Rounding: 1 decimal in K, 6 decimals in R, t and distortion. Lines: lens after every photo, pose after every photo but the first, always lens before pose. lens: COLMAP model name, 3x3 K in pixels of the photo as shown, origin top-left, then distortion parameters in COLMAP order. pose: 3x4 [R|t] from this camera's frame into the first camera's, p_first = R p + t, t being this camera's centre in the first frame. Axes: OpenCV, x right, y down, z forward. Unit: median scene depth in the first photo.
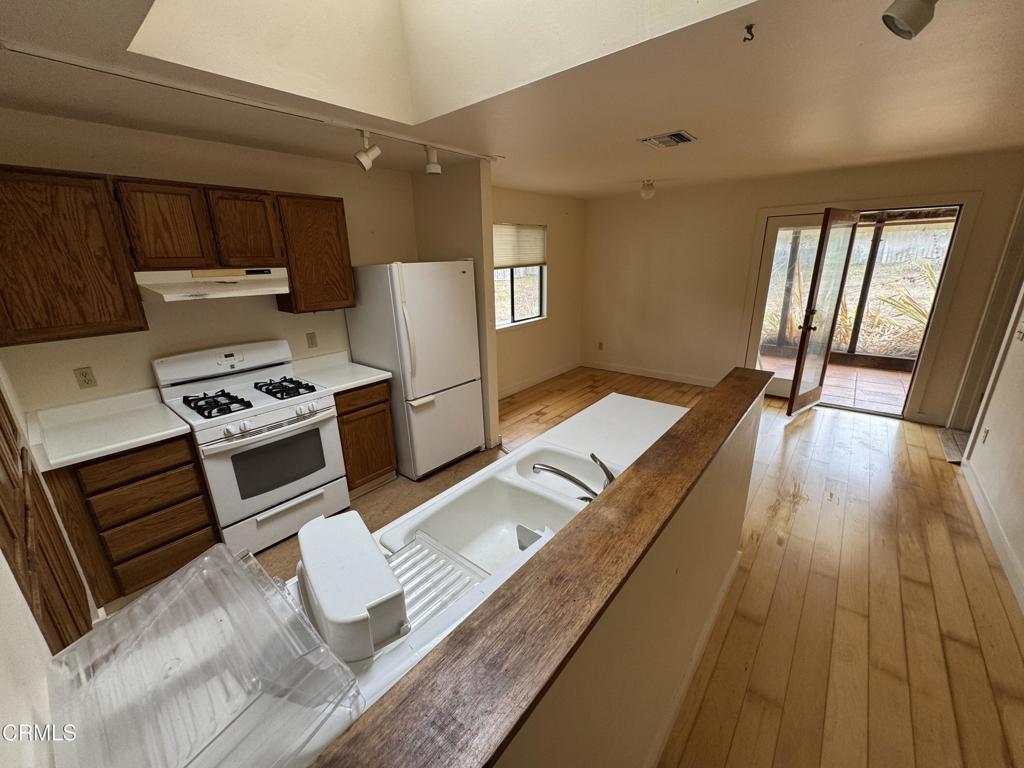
lens RADIAL K [[407.7, 0, 512.0], [0, 407.7, 385.4], [0, 0, 1]] dist [-0.000580, -0.000314]
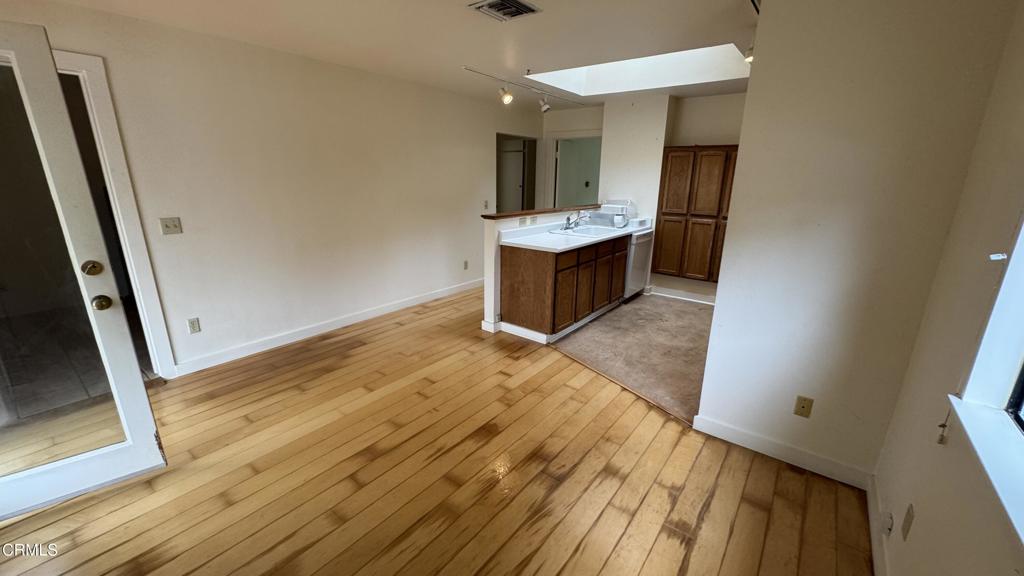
lens RADIAL K [[407.6, 0, 512.1], [0, 407.6, 286.4], [0, 0, 1]] dist [-0.001764, -0.000478]
pose [[-0.999158, 0.024245, -0.033088, 0.374338], [0.001930, 0.833529, 0.552472, -0.544569], [0.040974, 0.551943, -0.832874, 1.856714]]
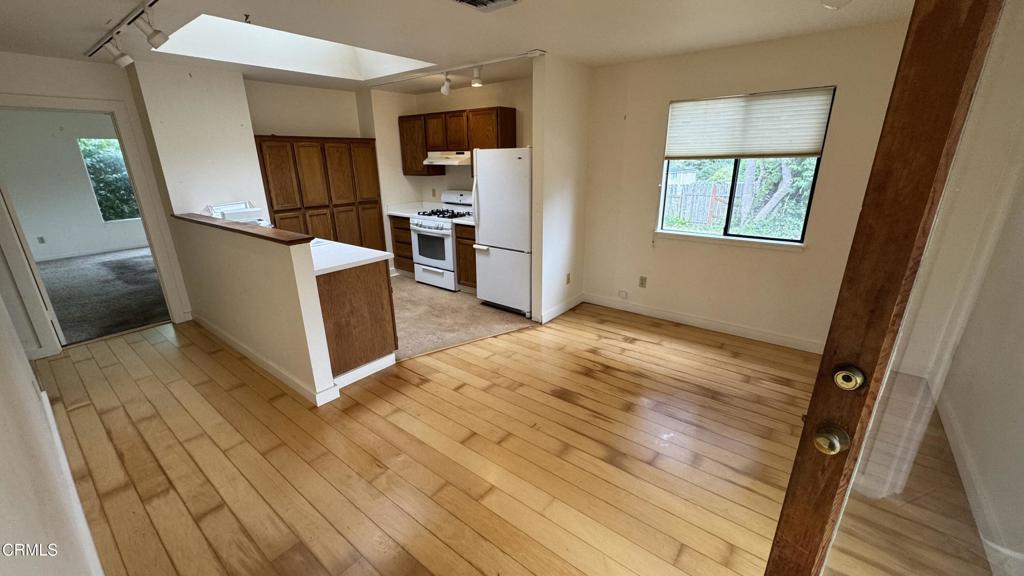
lens RADIAL K [[407.6, 0, 509.8], [0, 407.6, 288.2], [0, 0, 1]] dist [-0.001764, -0.000478]
pose [[0.021955, 0.330464, -0.943563, 1.231288], [-0.292182, 0.904707, 0.310057, -0.318498], [0.956111, 0.268885, 0.116418, 1.015810]]
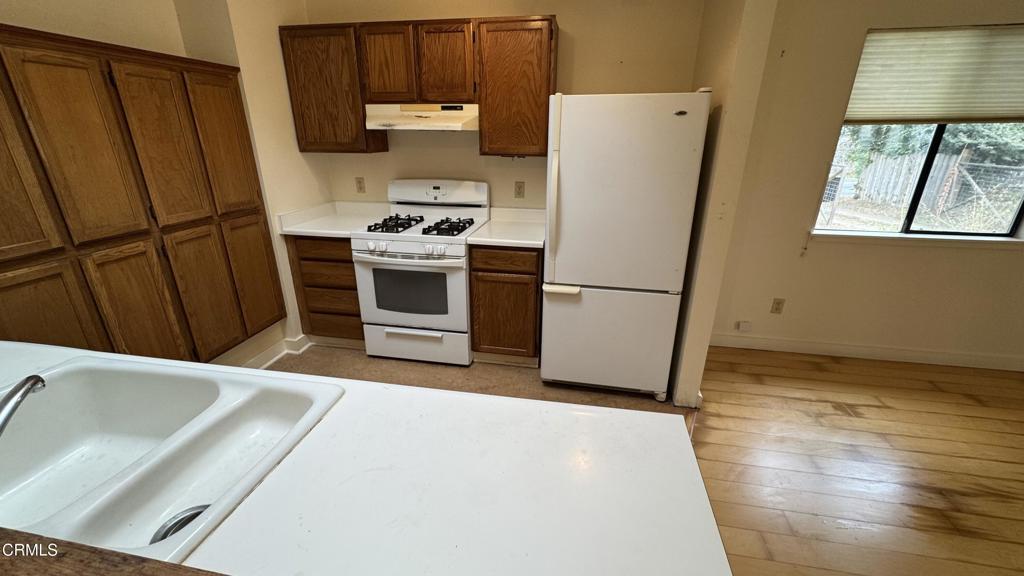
lens RADIAL K [[407.6, 0, 510.7], [0, 407.6, 289.2], [0, 0, 1]] dist [-0.001764, -0.000478]
pose [[0.484485, 0.334685, -0.808245, 0.356113], [-0.279759, 0.934678, 0.219343, -0.104887], [0.828860, 0.119846, 0.546469, 0.540133]]
